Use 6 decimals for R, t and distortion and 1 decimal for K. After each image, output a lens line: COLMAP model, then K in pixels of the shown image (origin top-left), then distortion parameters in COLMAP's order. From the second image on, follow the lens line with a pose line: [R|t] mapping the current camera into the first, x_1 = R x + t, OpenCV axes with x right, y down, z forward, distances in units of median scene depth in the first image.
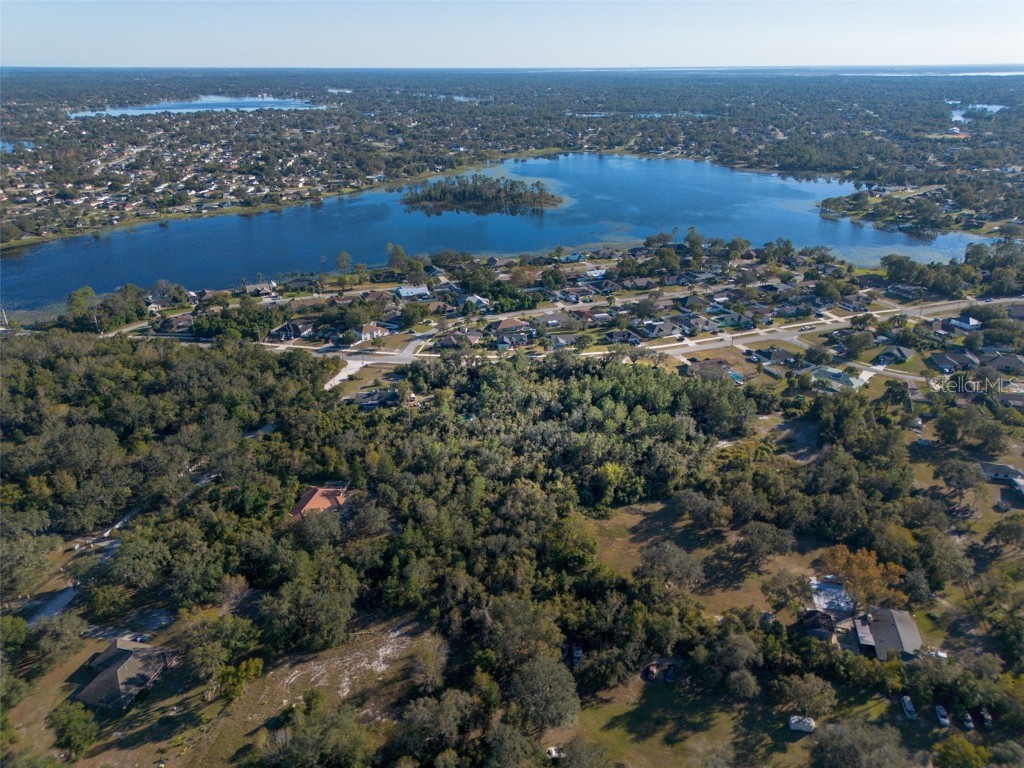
lens RADIAL K [[716.5, 0, 514.9], [0, 716.5, 384.2], [0, 0, 1]] dist [0.111055, -0.153663]
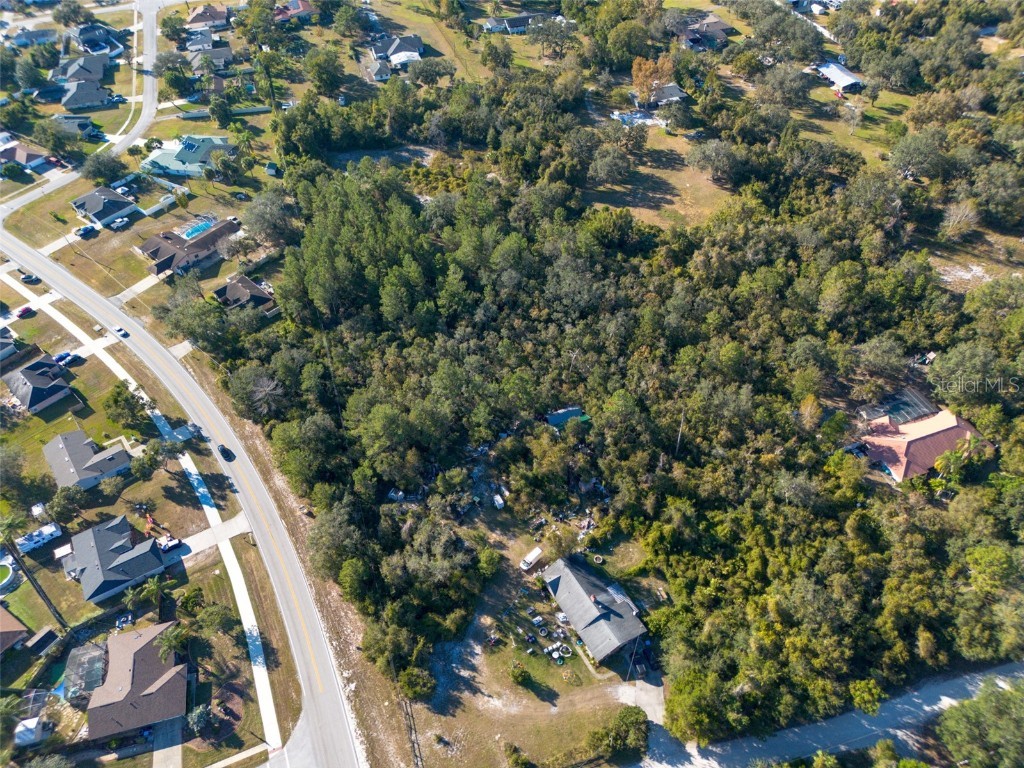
lens RADIAL K [[722.5, 0, 513.3], [0, 722.5, 385.8], [0, 0, 1]] dist [0.063814, -0.057076]
pose [[-0.516610, -0.622310, 0.588085, -0.263194], [0.358832, 0.466253, 0.808608, -0.315737], [-0.777402, 0.628759, -0.017566, 0.746544]]
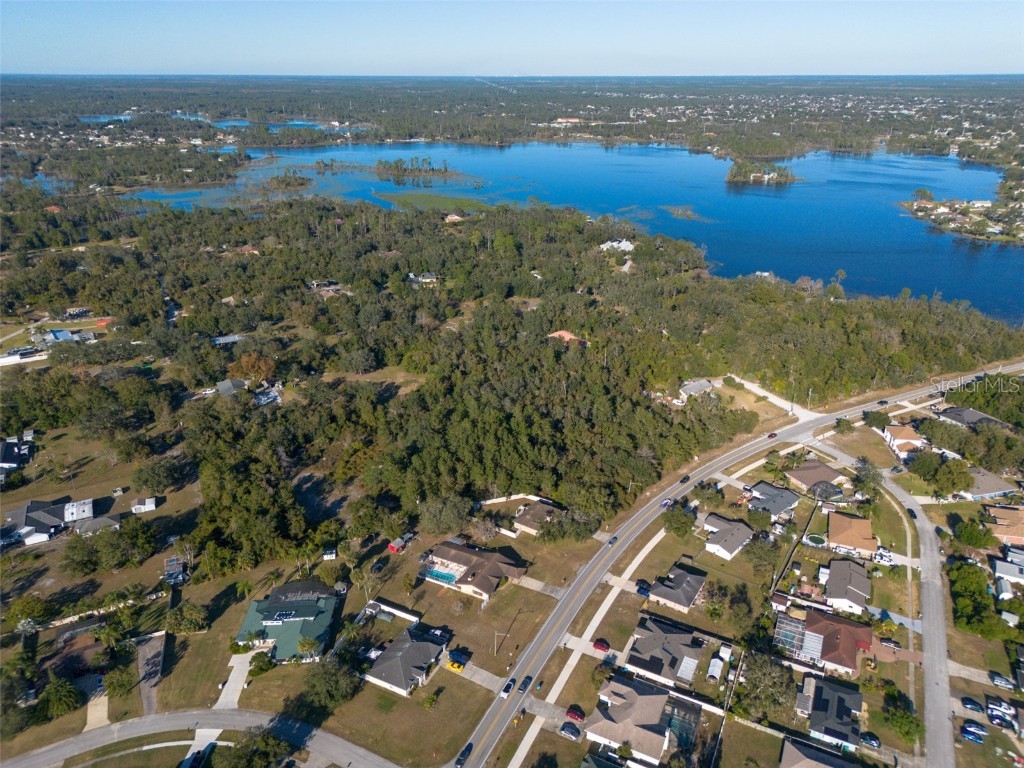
lens RADIAL K [[717.0, 0, 513.0], [0, 717.0, 390.3], [0, 0, 1]] dist [0.065773, -0.058758]
pose [[-0.750878, 0.267346, -0.603911, 0.497282], [-0.265955, 0.714587, 0.647018, -0.457267], [0.604525, 0.646445, -0.465466, 1.034474]]
